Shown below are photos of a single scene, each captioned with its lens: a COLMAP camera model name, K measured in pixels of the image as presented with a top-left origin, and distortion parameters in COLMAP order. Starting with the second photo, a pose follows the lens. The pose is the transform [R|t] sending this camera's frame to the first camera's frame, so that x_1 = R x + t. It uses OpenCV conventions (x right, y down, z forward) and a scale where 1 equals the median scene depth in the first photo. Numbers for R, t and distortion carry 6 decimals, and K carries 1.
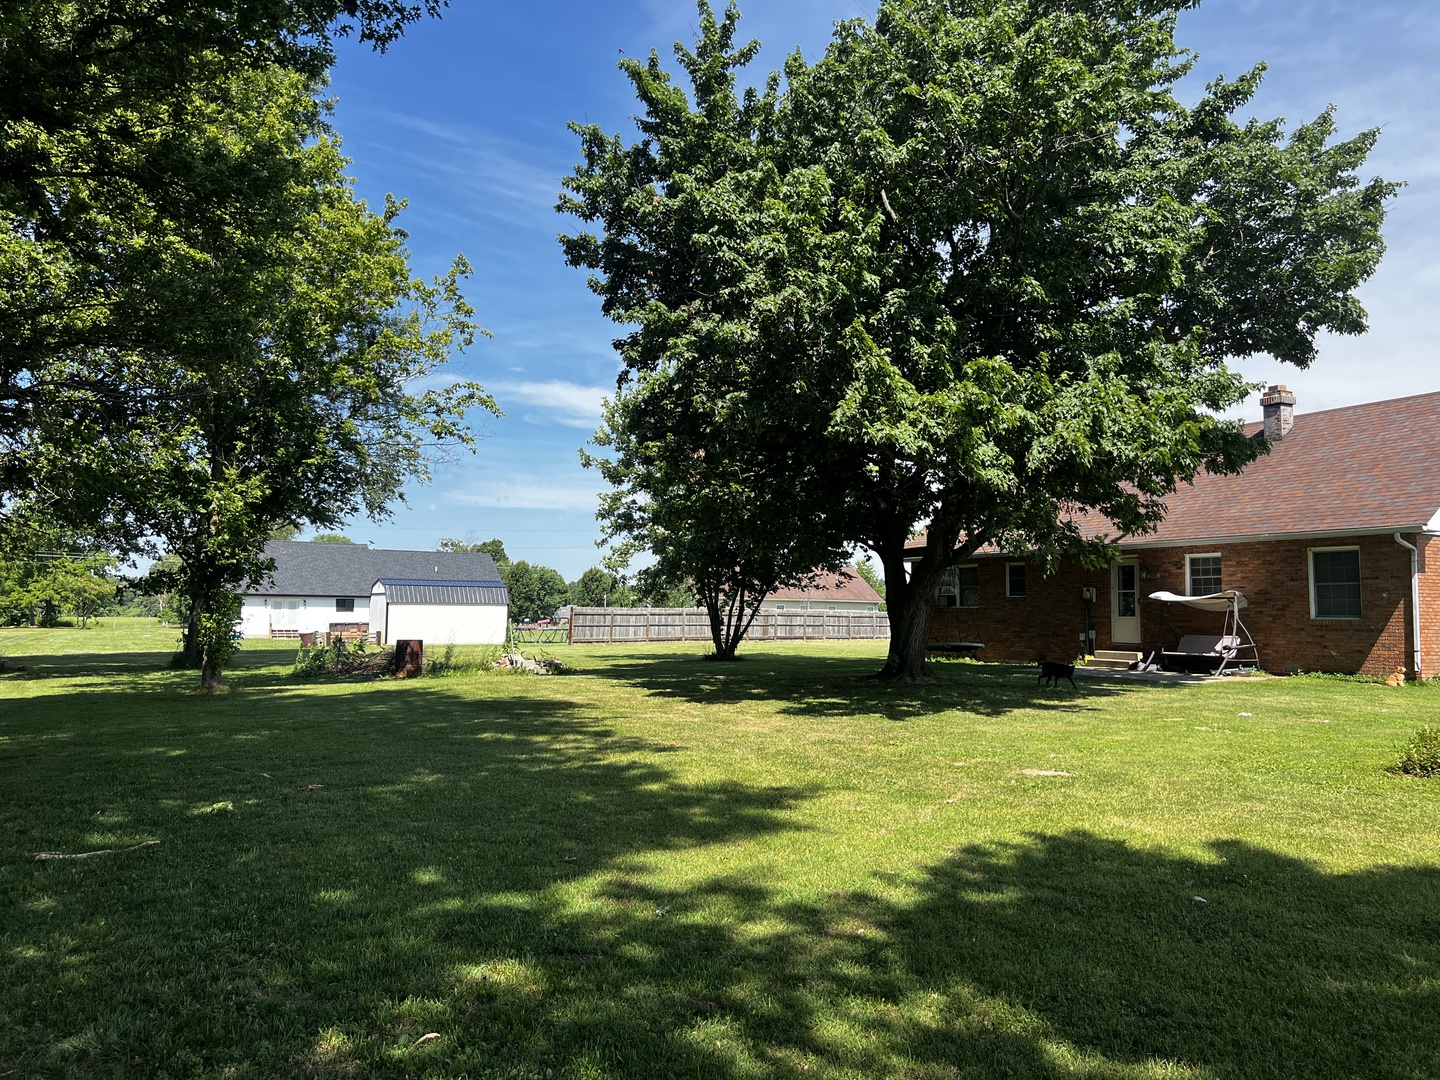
lens RADIAL K [[1086.9, 0, 720.0], [0, 1086.9, 540.0], [0, 0, 1]] dist [0.003311, -0.001730]
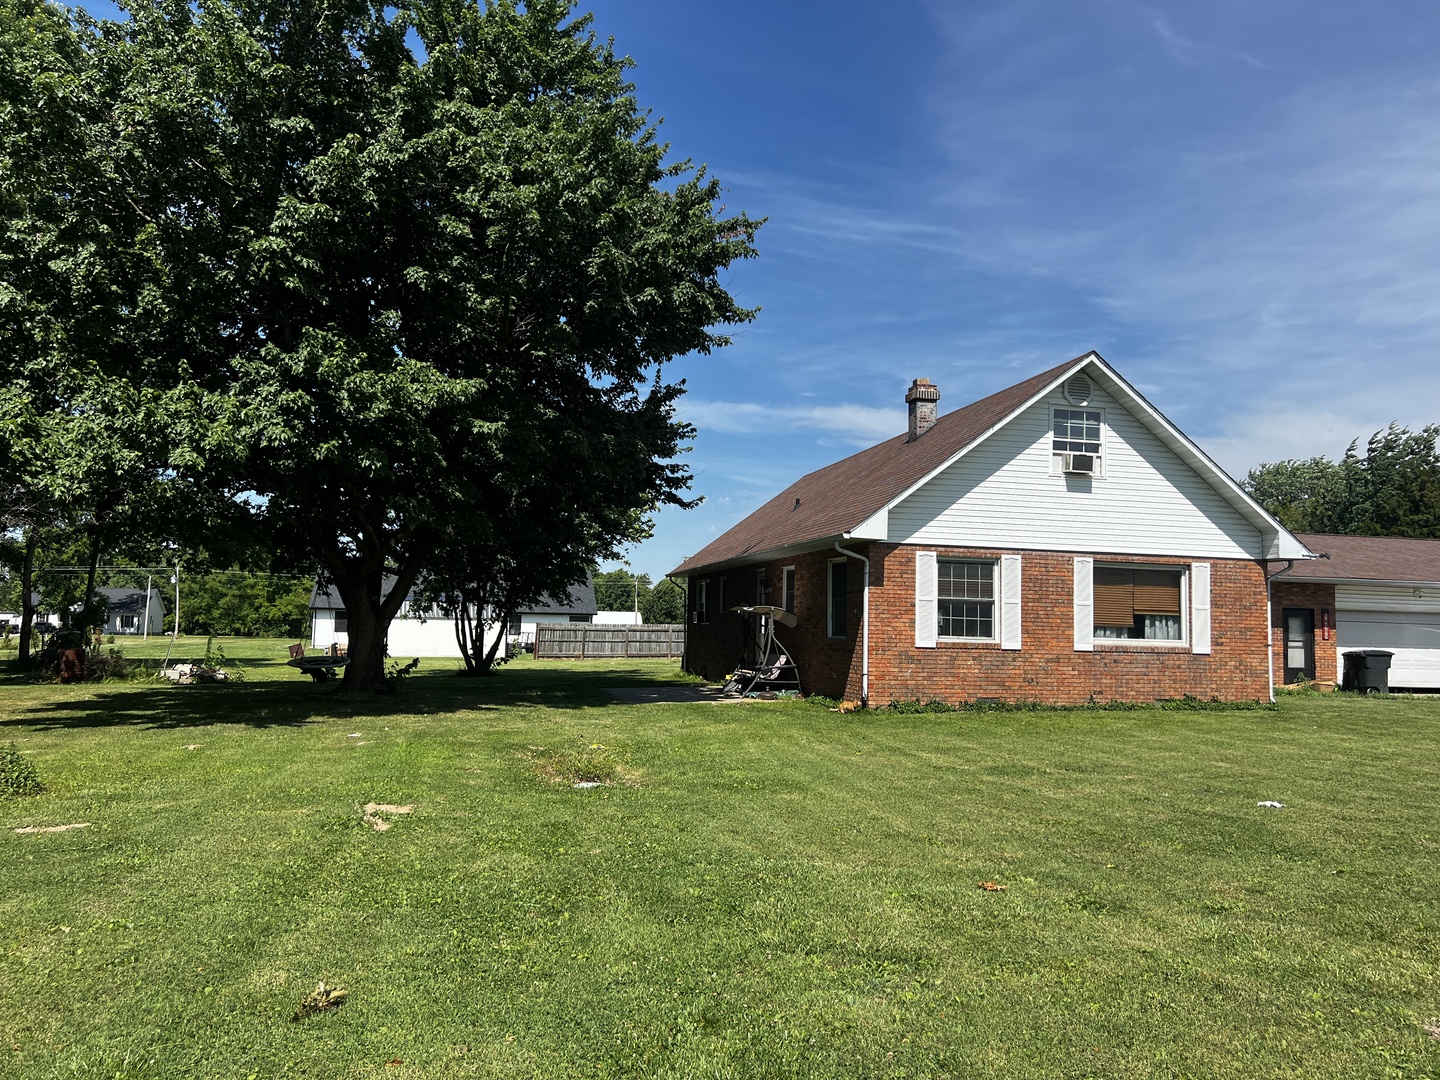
lens RADIAL K [[1086.9, 0, 720.0], [0, 1086.9, 540.0], [0, 0, 1]] dist [0.003311, -0.001730]
pose [[0.960771, -0.010438, -0.277147, 0.765748], [0.004836, 0.999770, -0.020889, 0.011041], [0.277301, 0.018730, 0.960601, 0.117683]]
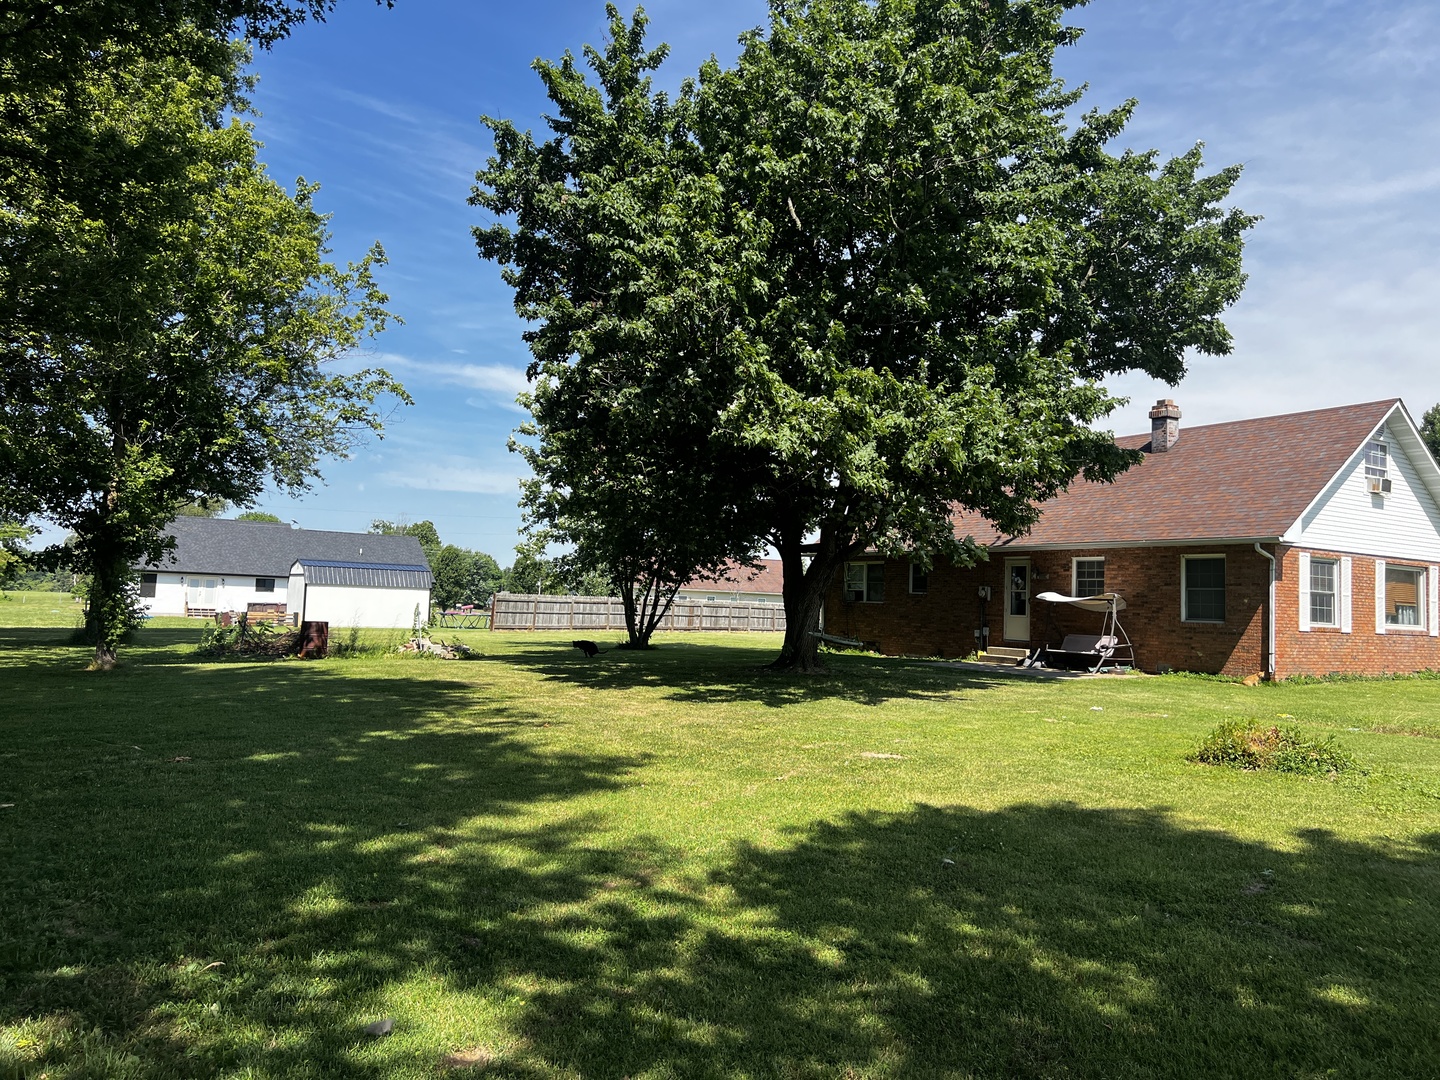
lens RADIAL K [[1077.9, 0, 733.9], [0, 1077.9, 540.5], [0, 0, 1]] dist [0.001926, -0.000808]
pose [[0.997642, 0.028660, 0.062359, 0.042570], [-0.029150, 0.999551, 0.006968, -0.001065], [-0.062132, -0.008770, 0.998029, -0.025239]]
